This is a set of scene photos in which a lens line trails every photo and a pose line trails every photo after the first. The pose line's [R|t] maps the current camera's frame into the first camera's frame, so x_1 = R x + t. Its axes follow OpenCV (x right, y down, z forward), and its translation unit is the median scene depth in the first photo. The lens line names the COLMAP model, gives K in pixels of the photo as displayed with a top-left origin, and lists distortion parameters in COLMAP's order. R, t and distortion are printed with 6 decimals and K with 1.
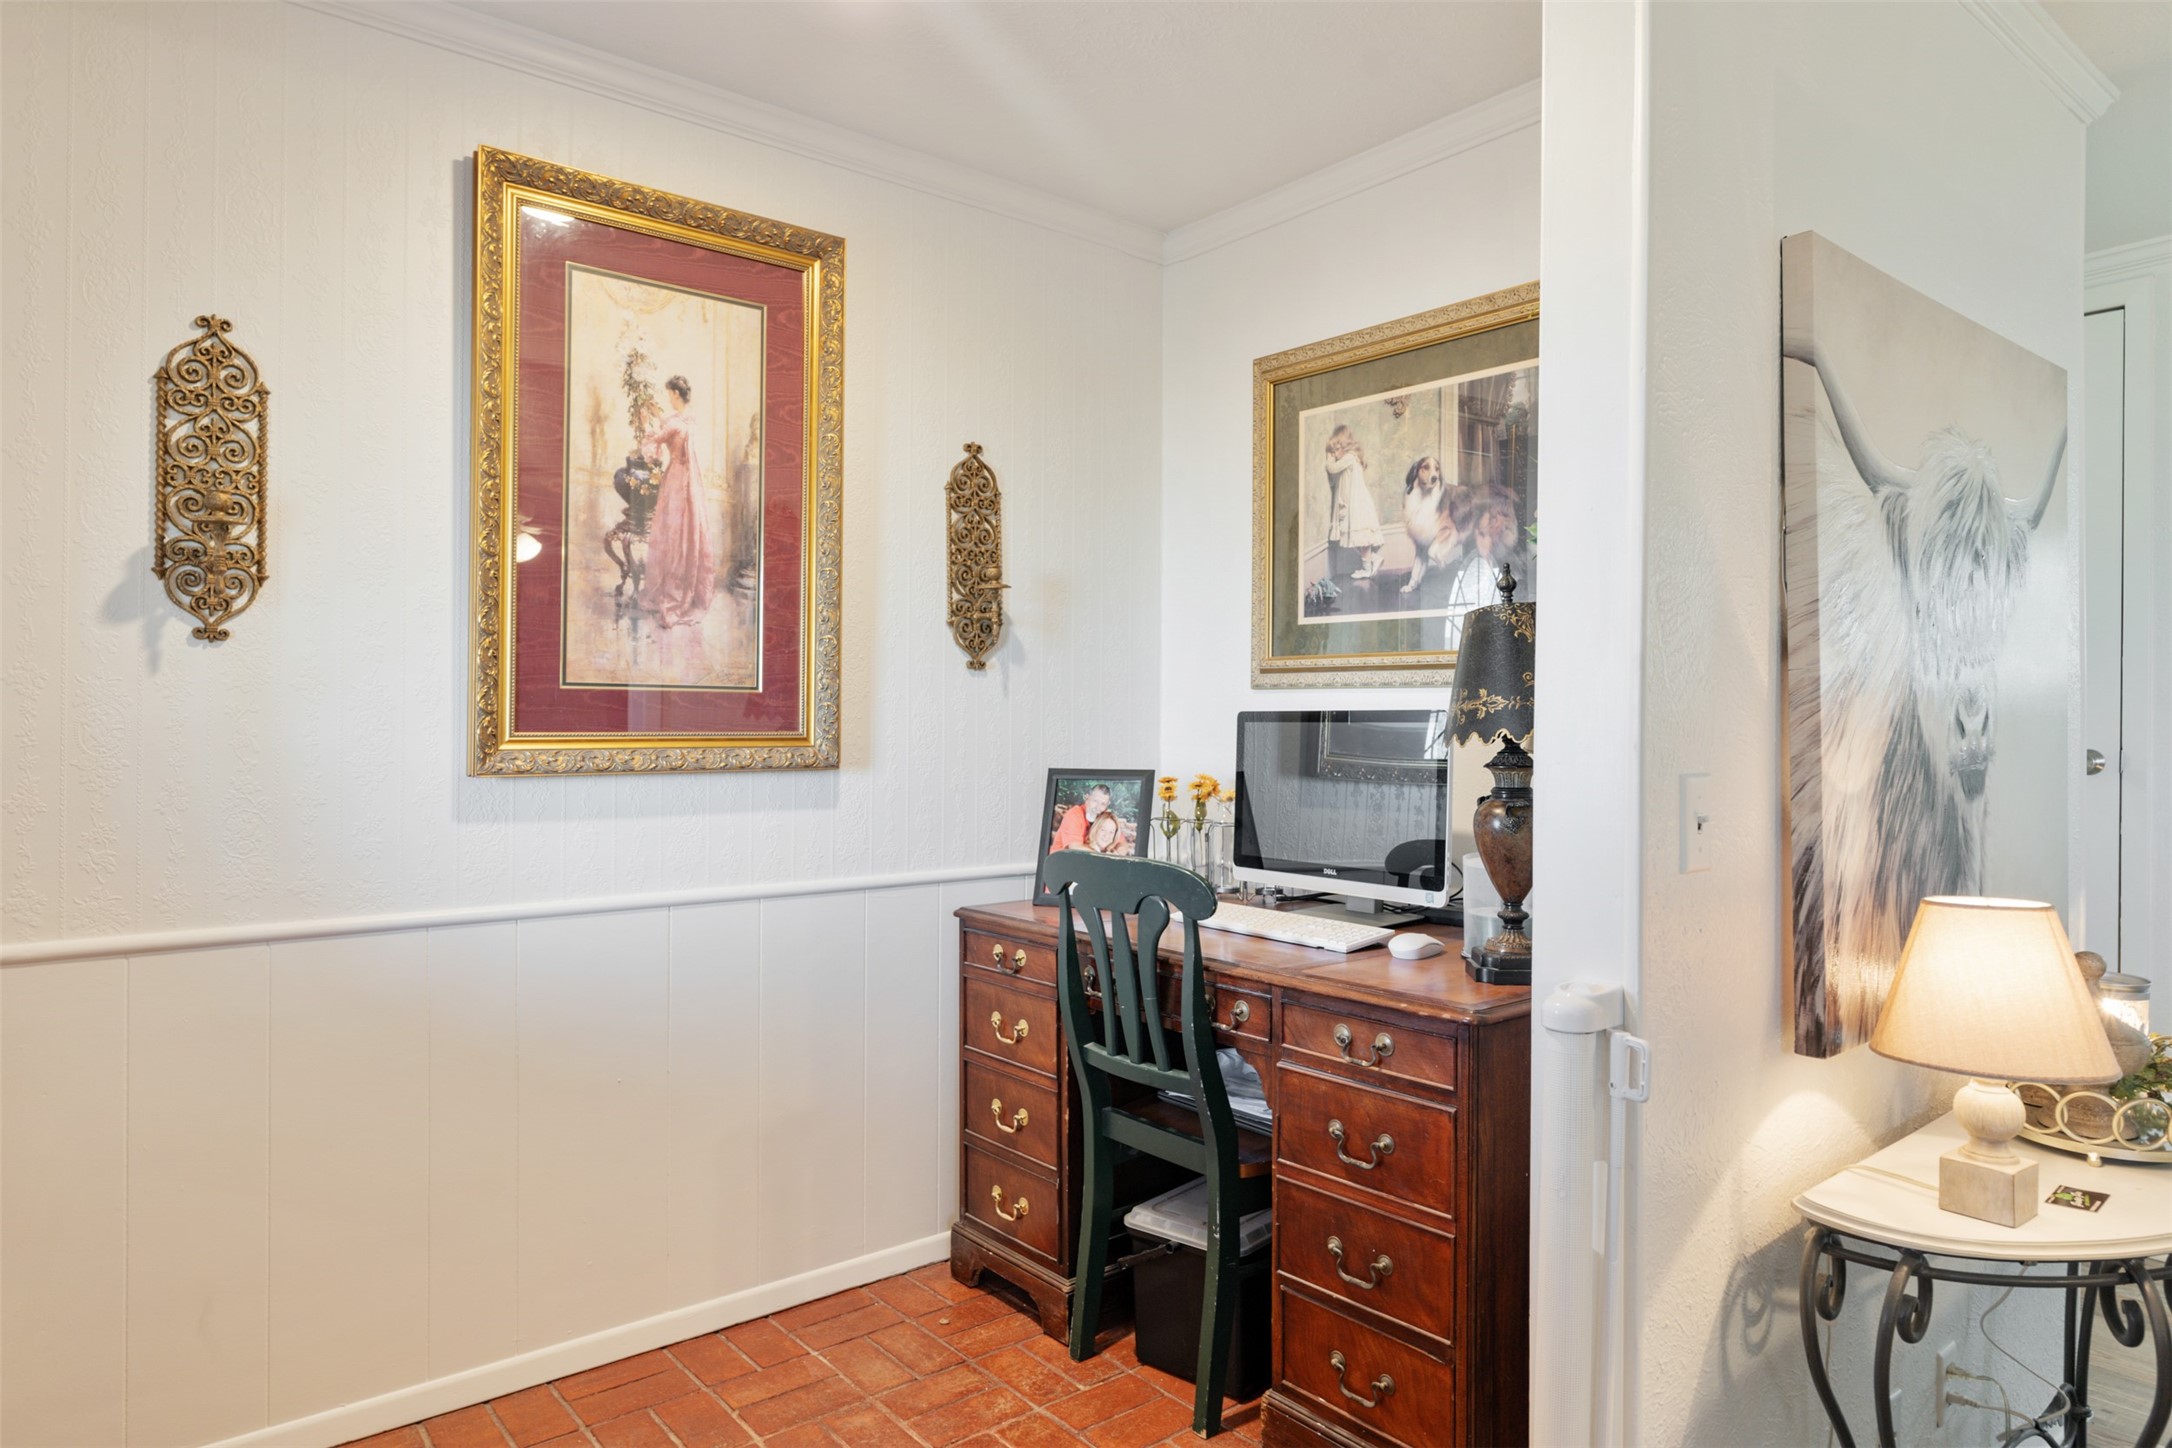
lens RADIAL K [[1317.2, 0, 1069.9], [0, 1317.2, 721.7], [0, 0, 1]] dist [0.001464, 0.000258]
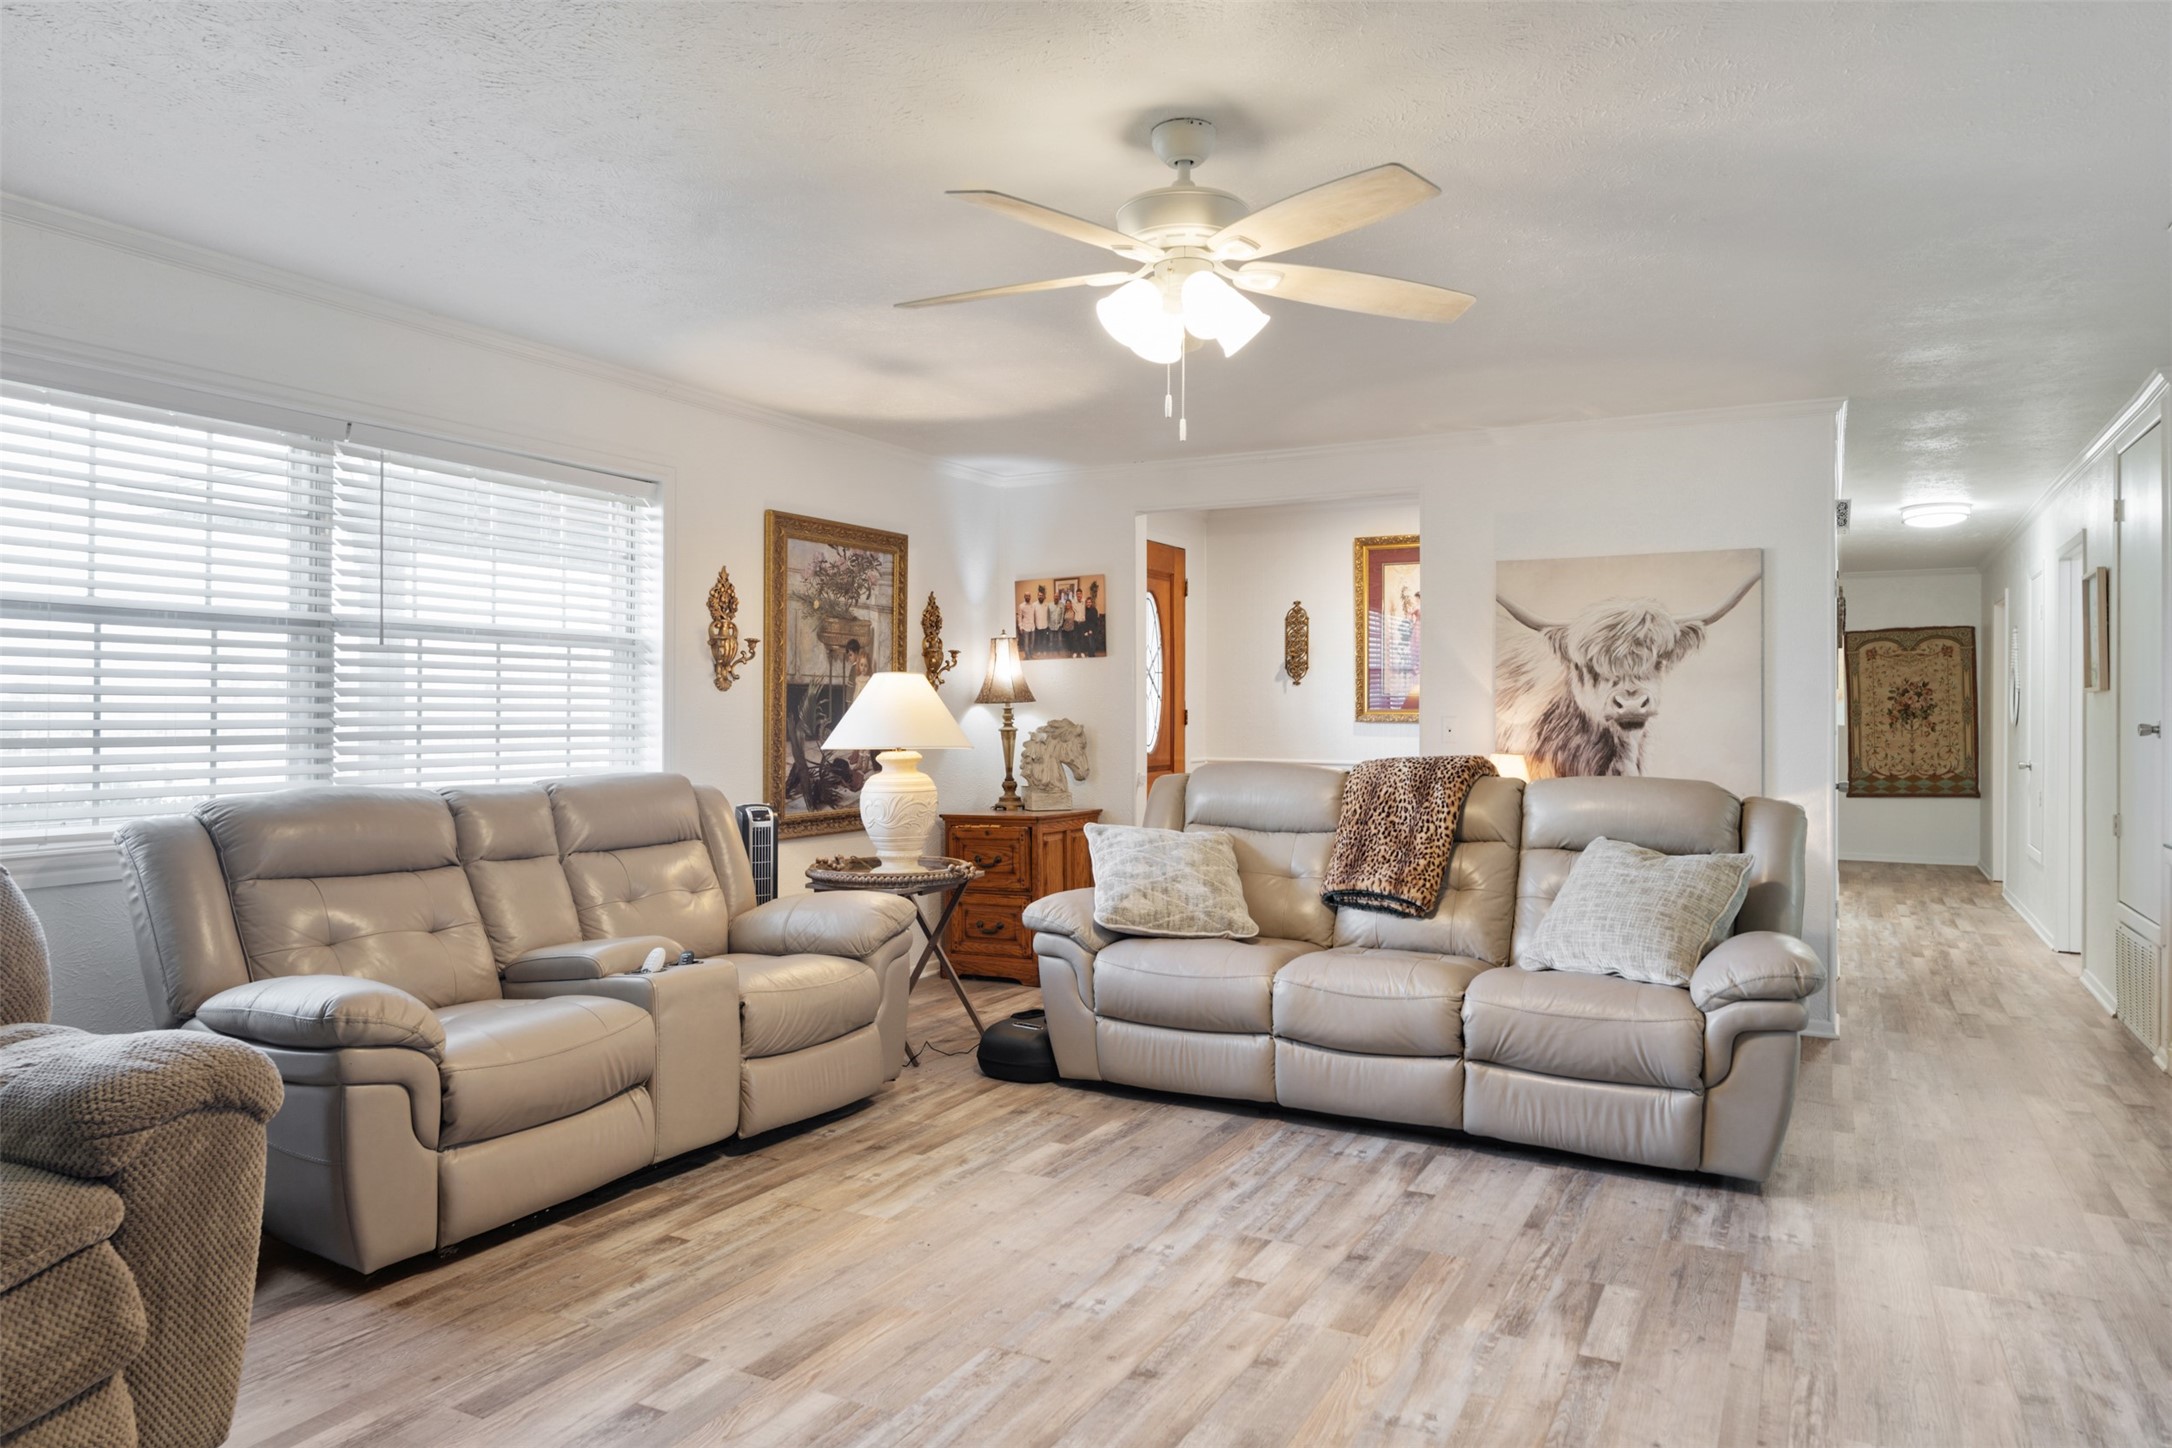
lens RADIAL K [[1392.1, 0, 1049.8], [0, 1392.1, 697.2], [0, 0, 1]] dist [-0.001762, 0.001453]
pose [[0.353699, -0.010576, -0.935299, 2.444429], [-0.006678, 0.999882, -0.013832, 0.030709], [0.935335, 0.011138, 0.353587, -0.941211]]
